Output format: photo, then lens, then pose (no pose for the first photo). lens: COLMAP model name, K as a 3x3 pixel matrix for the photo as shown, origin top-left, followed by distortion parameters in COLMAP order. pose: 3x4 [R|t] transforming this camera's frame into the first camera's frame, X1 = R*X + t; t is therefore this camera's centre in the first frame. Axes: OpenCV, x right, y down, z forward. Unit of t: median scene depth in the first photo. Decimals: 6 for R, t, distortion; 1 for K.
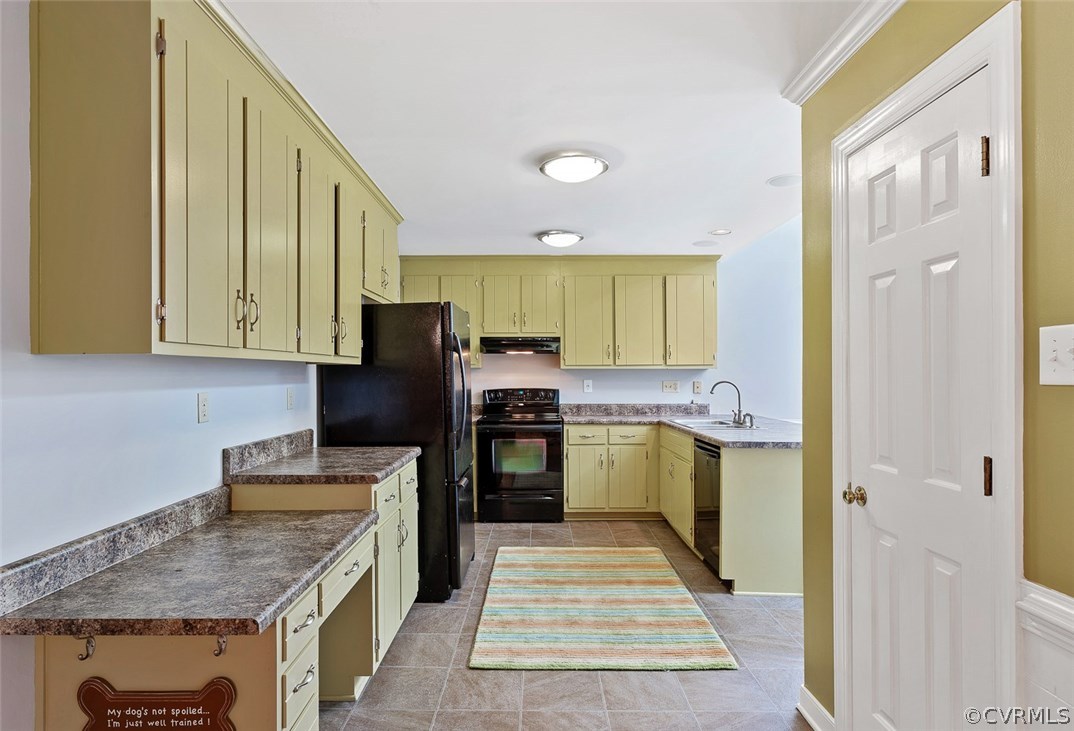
lens RADIAL K [[644.4, 0, 537.0], [0, 644.4, 365.5], [0, 0, 1]] dist [-0.000229, -0.000218]
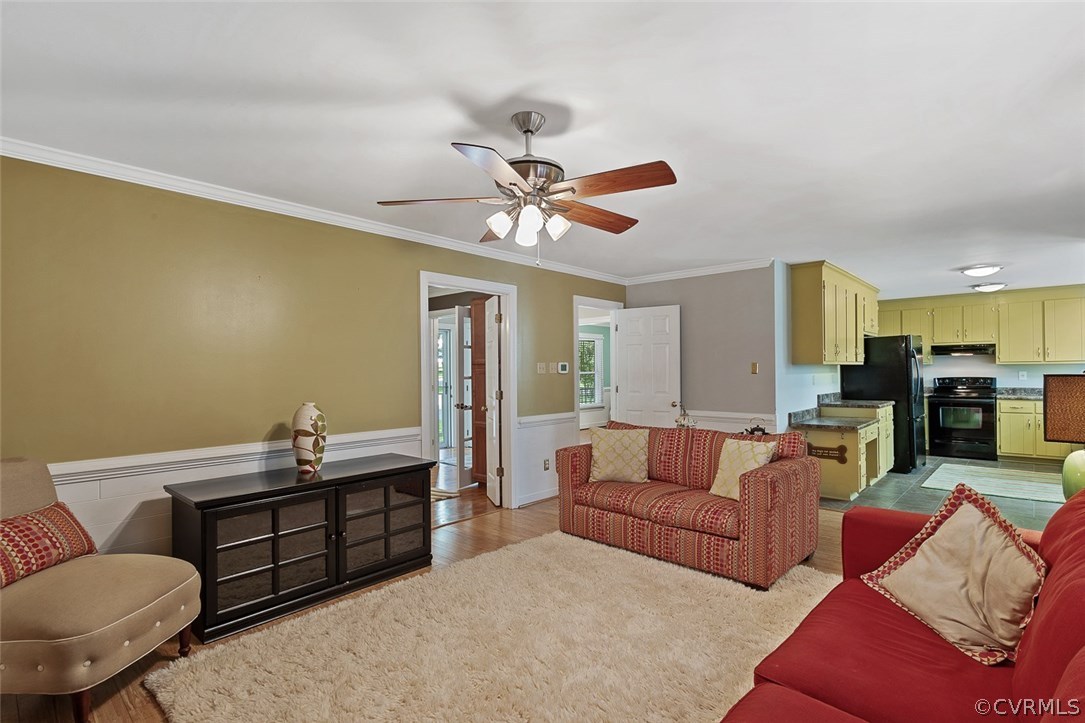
lens RADIAL K [[523.2, 0, 539.1], [0, 523.2, 374.8], [0, 0, 1]] dist [0.005490, 0.000661]
pose [[0.737656, 0.000107, -0.675177, 0.084457], [0.016219, 0.999709, 0.017877, -0.010711], [0.674982, -0.024138, 0.737439, -0.712948]]
